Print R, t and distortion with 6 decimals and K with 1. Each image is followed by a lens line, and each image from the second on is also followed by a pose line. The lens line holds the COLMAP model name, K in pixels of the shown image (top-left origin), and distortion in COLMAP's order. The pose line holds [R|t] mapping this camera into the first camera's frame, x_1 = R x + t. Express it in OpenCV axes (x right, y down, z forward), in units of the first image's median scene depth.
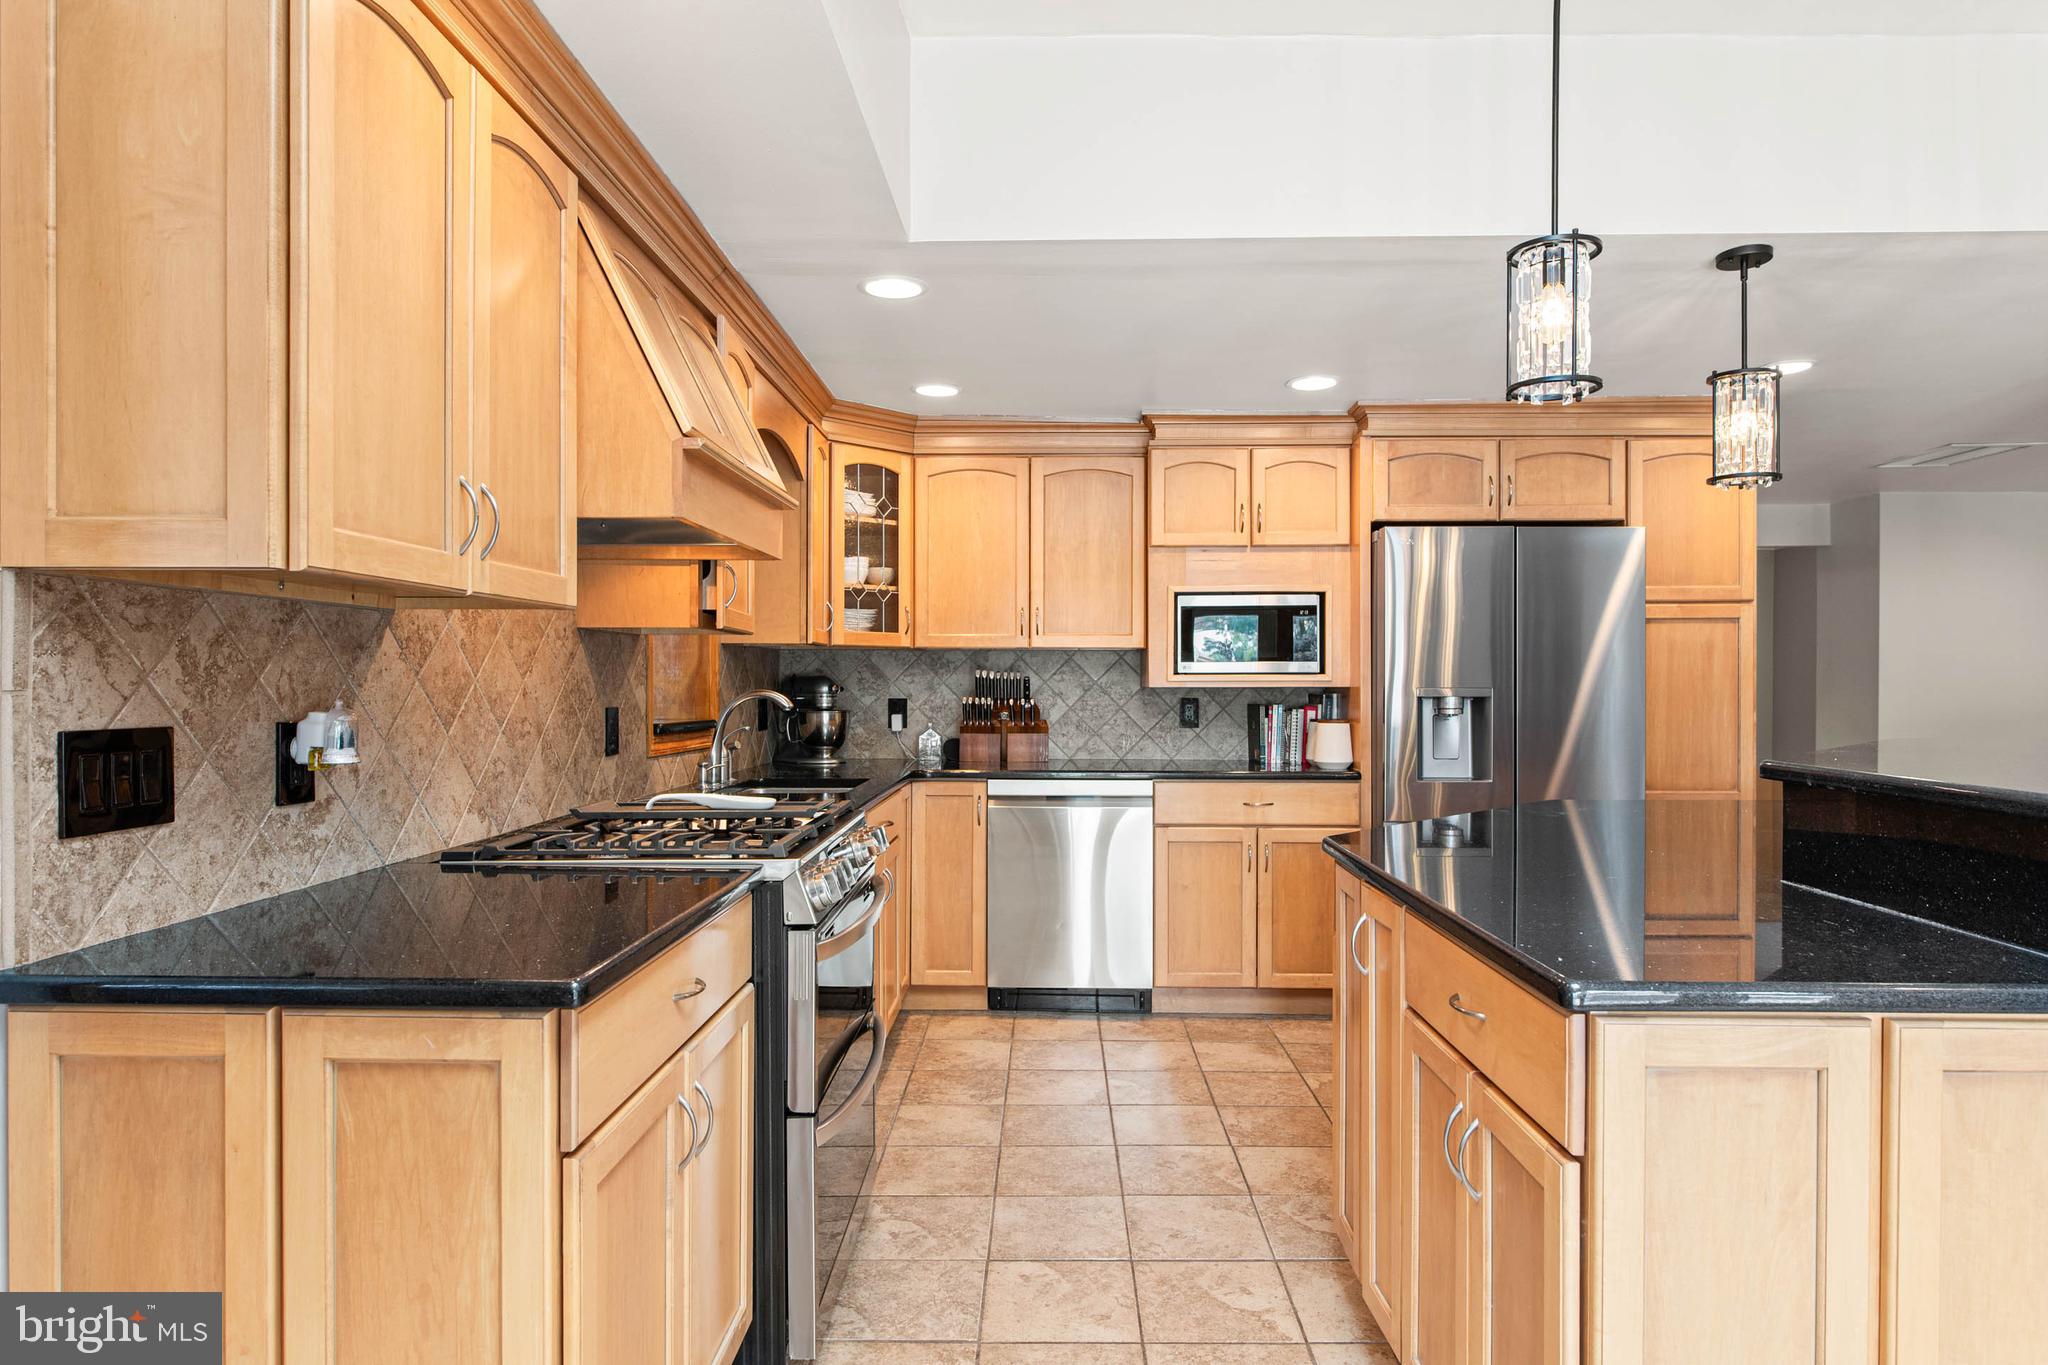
lens RADIAL K [[1177.7, 0, 1032.9], [0, 1177.7, 691.5], [0, 0, 1]] dist [-0.000752, -0.003671]
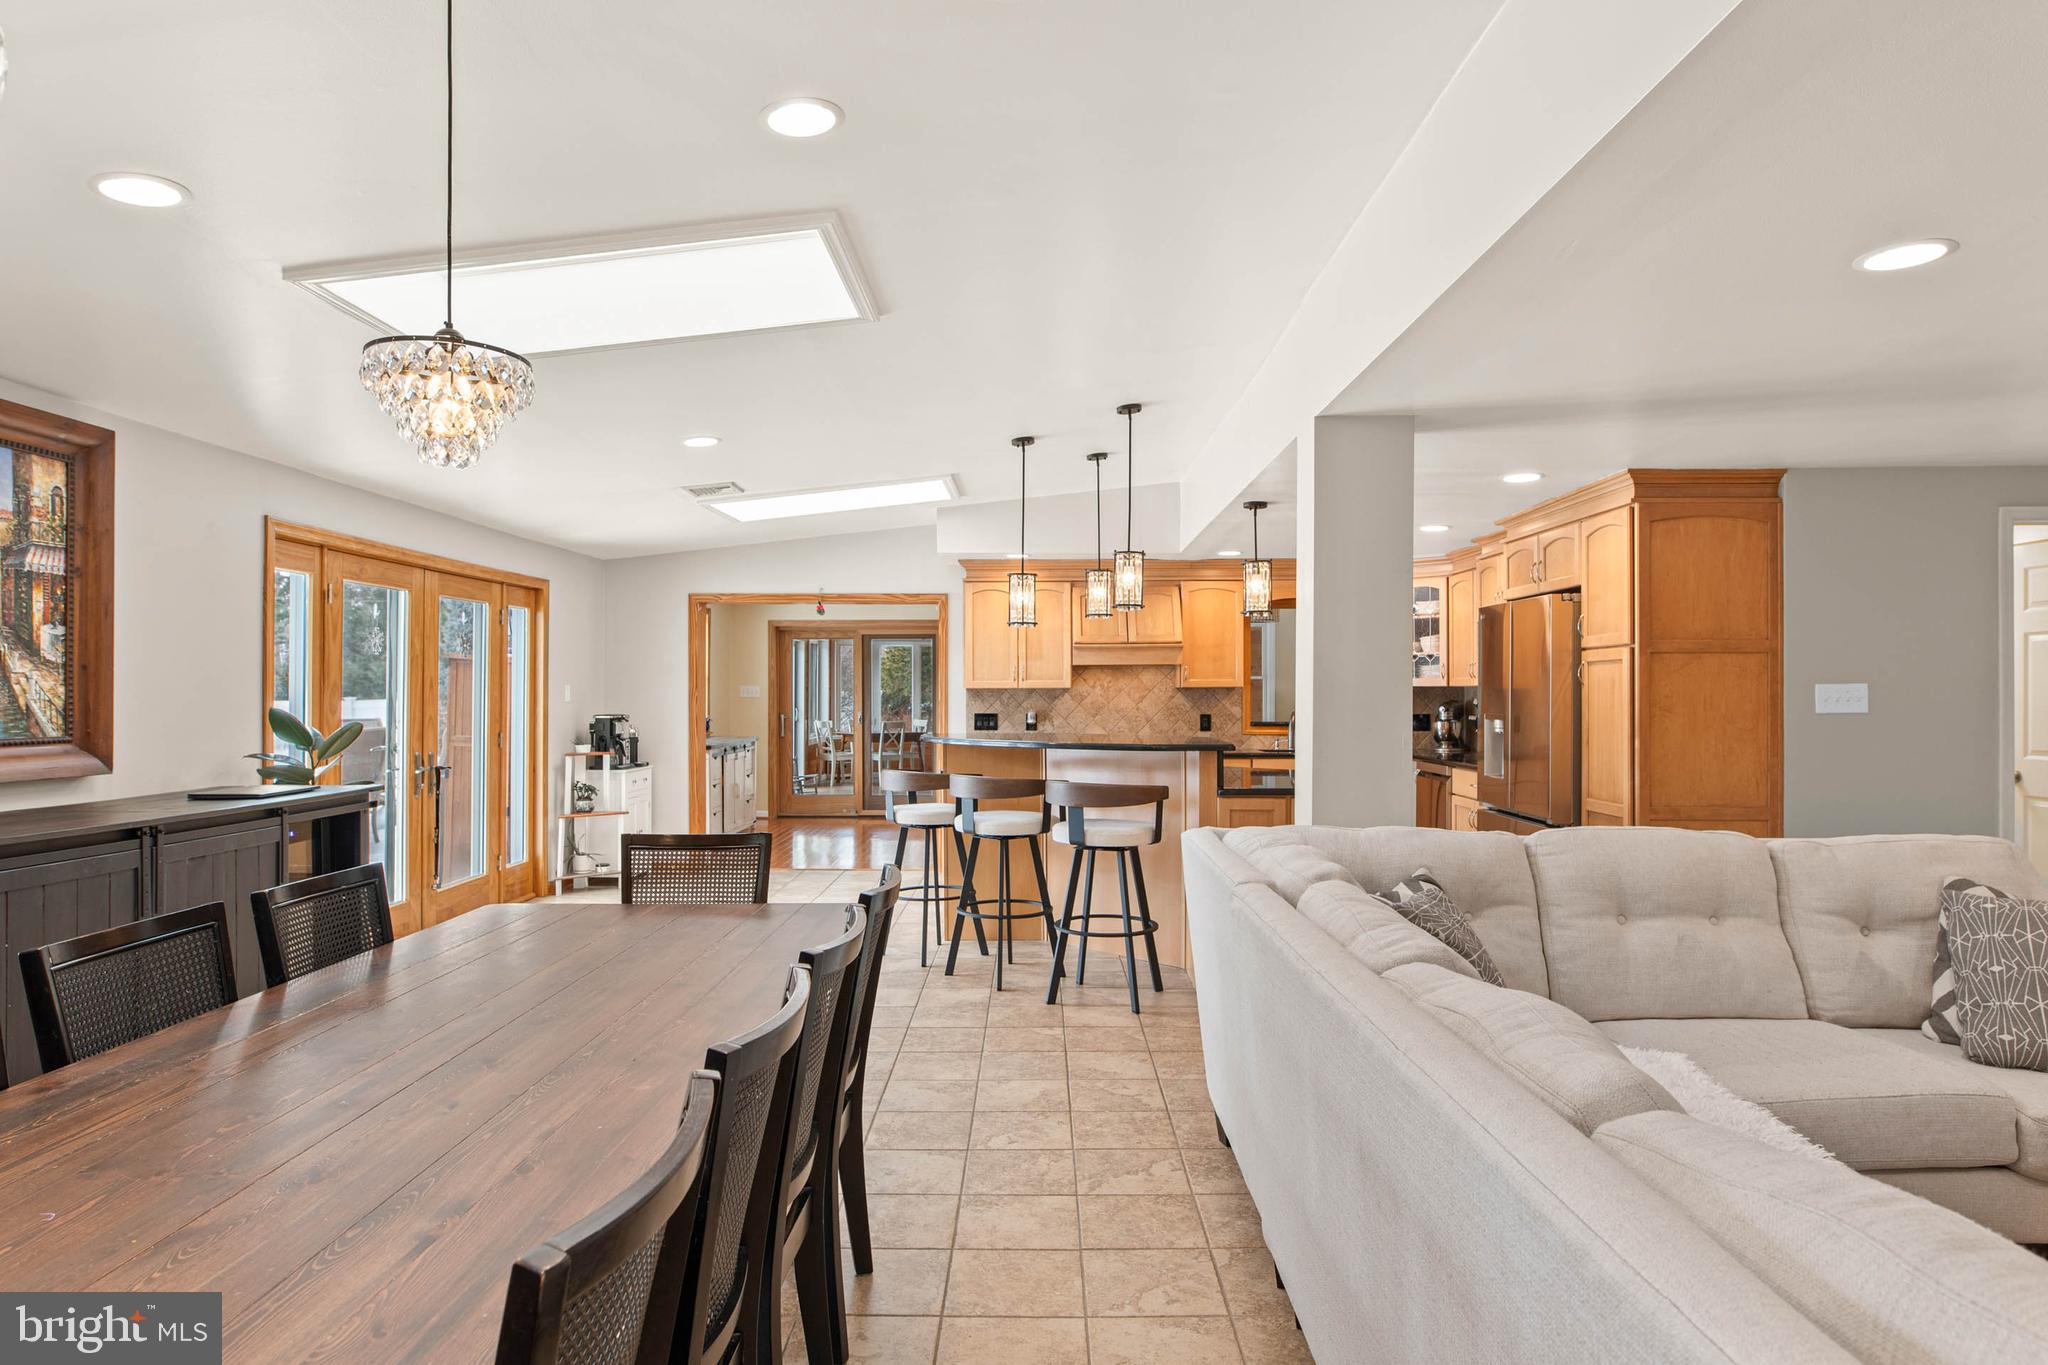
lens RADIAL K [[1177.7, 0, 1020.9], [0, 1177.7, 689.9], [0, 0, 1]] dist [-0.000752, -0.003671]
pose [[0.005454, -0.003715, -0.999978, 1.818315], [-0.006526, 0.999972, -0.003750, -0.023170], [0.999964, 0.006546, 0.005430, 0.393532]]
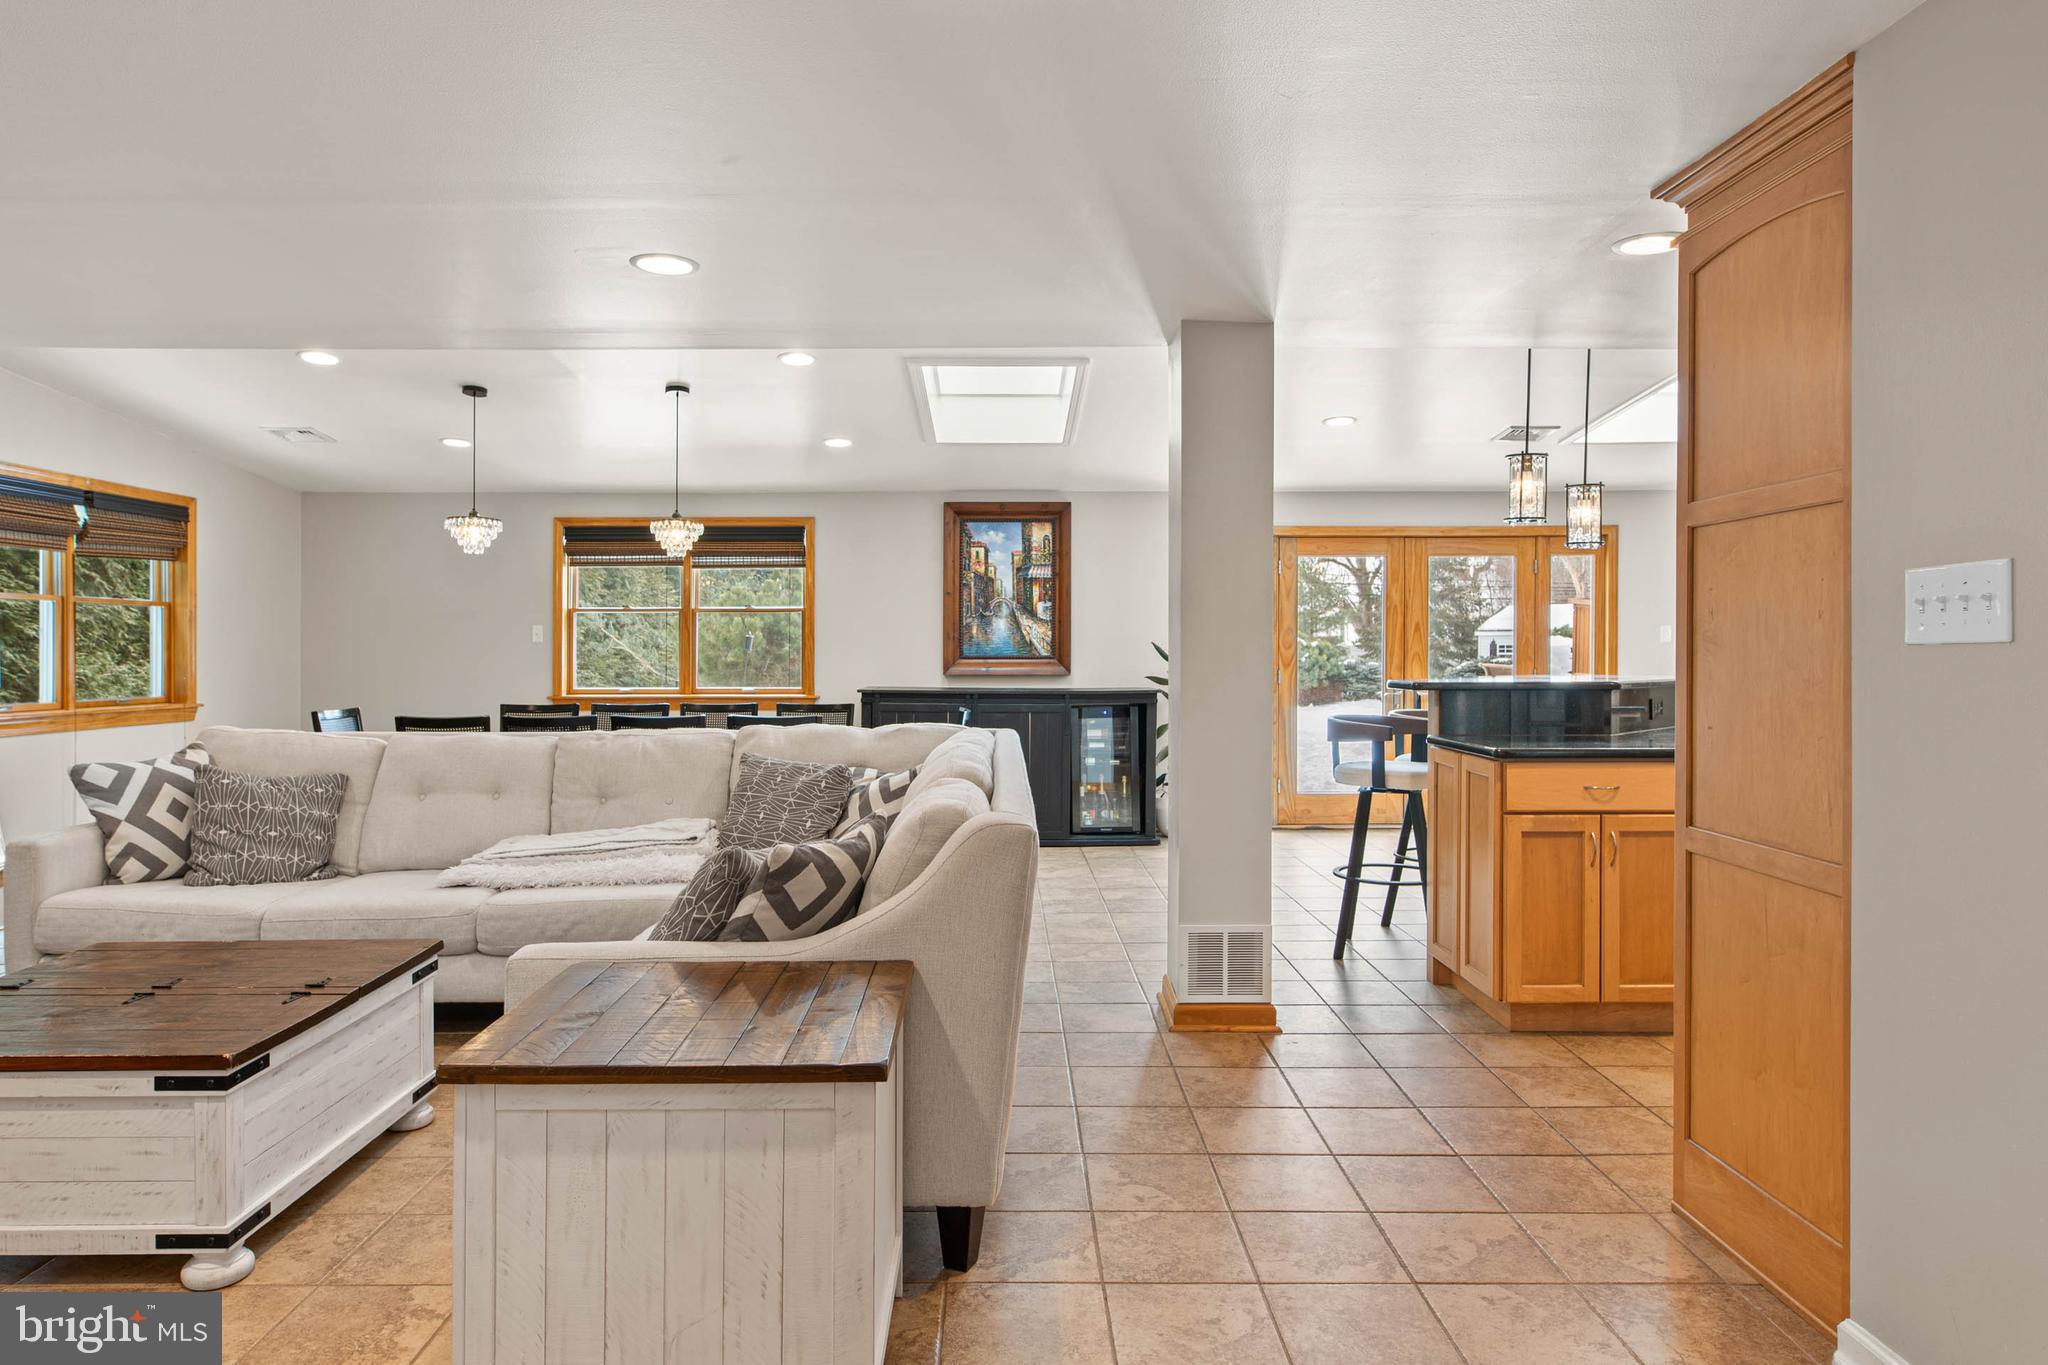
lens RADIAL K [[1248.5, 0, 1020.5], [0, 1248.5, 661.0], [0, 0, 1]] dist [-0.006846, 0.002300]
pose [[-0.999489, 0.001482, -0.031923, 0.998671], [0.000926, 0.999848, 0.017424, -0.011441], [0.031944, 0.017385, -0.999338, 1.678827]]
